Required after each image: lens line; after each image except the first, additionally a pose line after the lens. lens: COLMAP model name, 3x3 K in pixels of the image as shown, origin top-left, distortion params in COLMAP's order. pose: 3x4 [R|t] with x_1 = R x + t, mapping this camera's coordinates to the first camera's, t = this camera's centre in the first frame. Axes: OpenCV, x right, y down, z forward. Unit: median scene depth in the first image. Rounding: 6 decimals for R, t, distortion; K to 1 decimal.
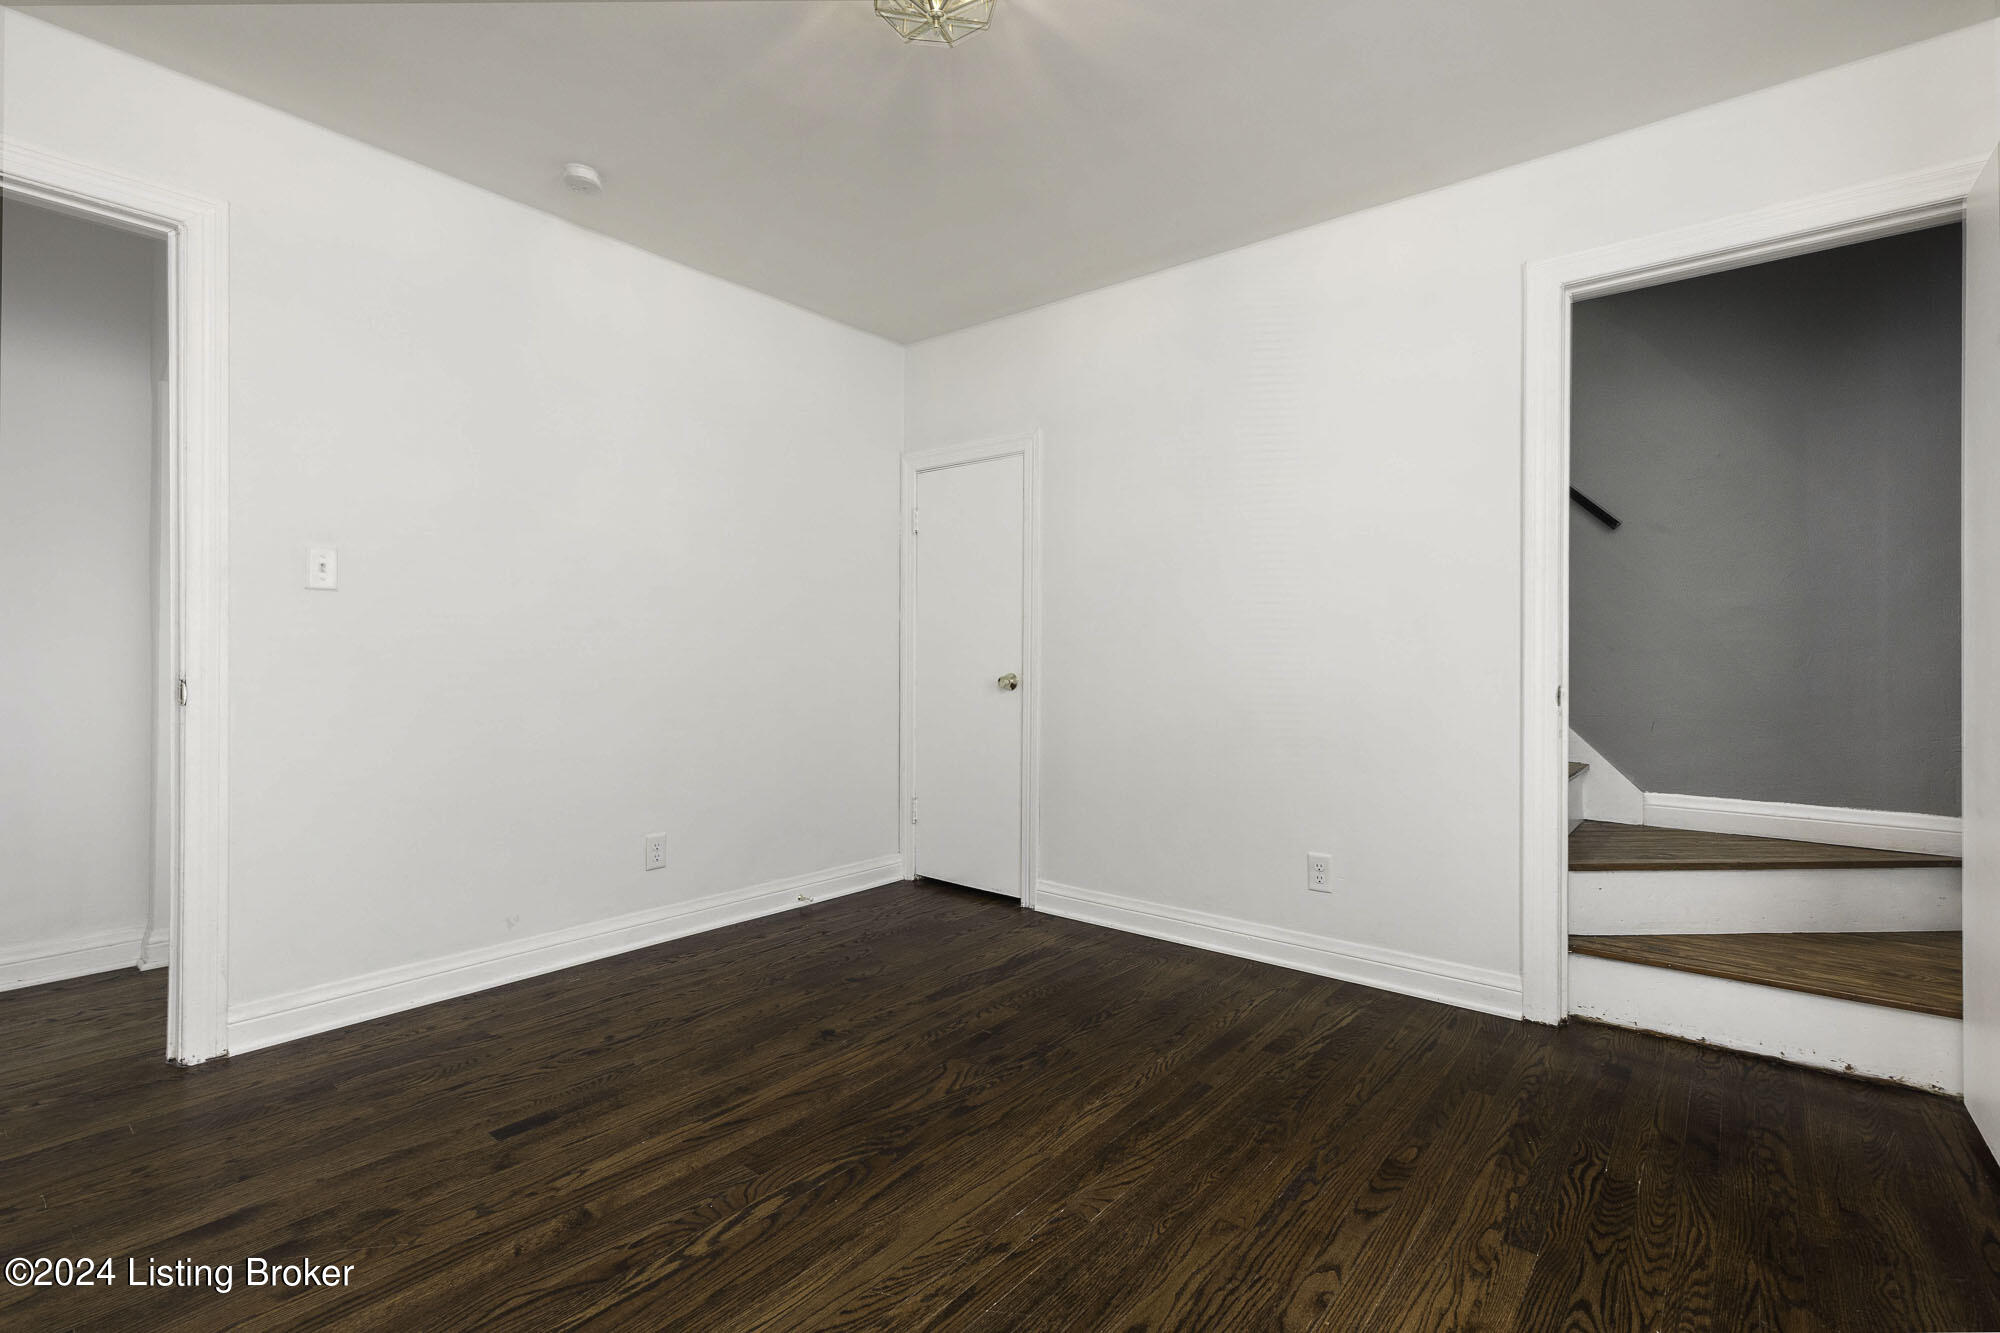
lens RADIAL K [[900.0, 0, 1000.0], [0, 900.0, 666.5], [0, 0, 1]] dist [0.004727, 0.000485]
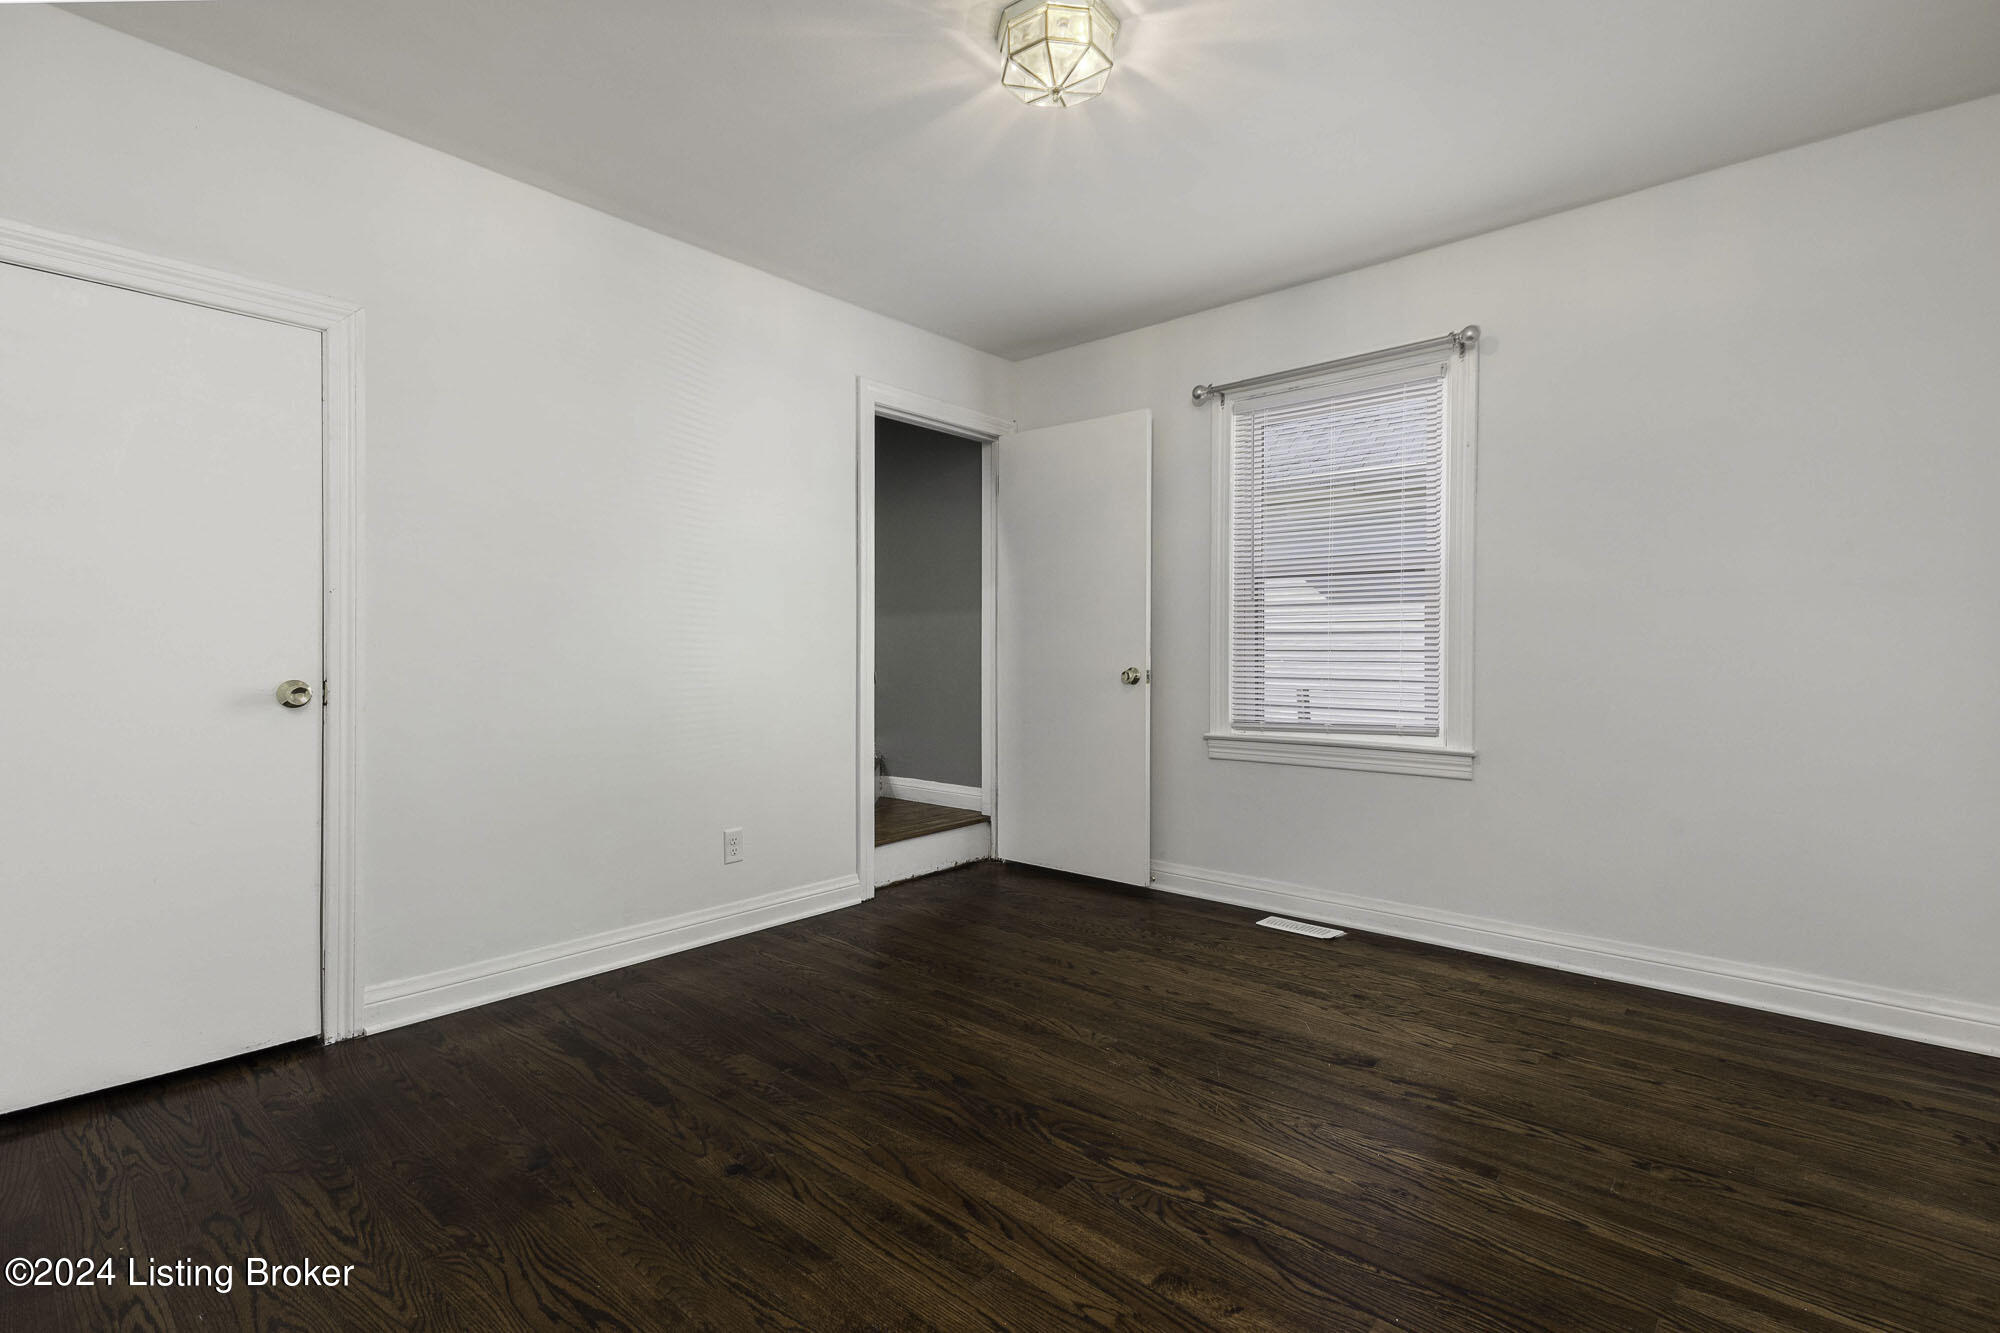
lens RADIAL K [[914.5, 0, 1000.1], [0, 914.5, 669.5], [0, 0, 1]] dist [0.010686, 0.000176]
pose [[0.039631, -0.022571, 0.998959, -1.056116], [0.011258, 0.999691, 0.022141, -0.014473], [-0.999151, 0.010369, 0.039873, 0.867092]]
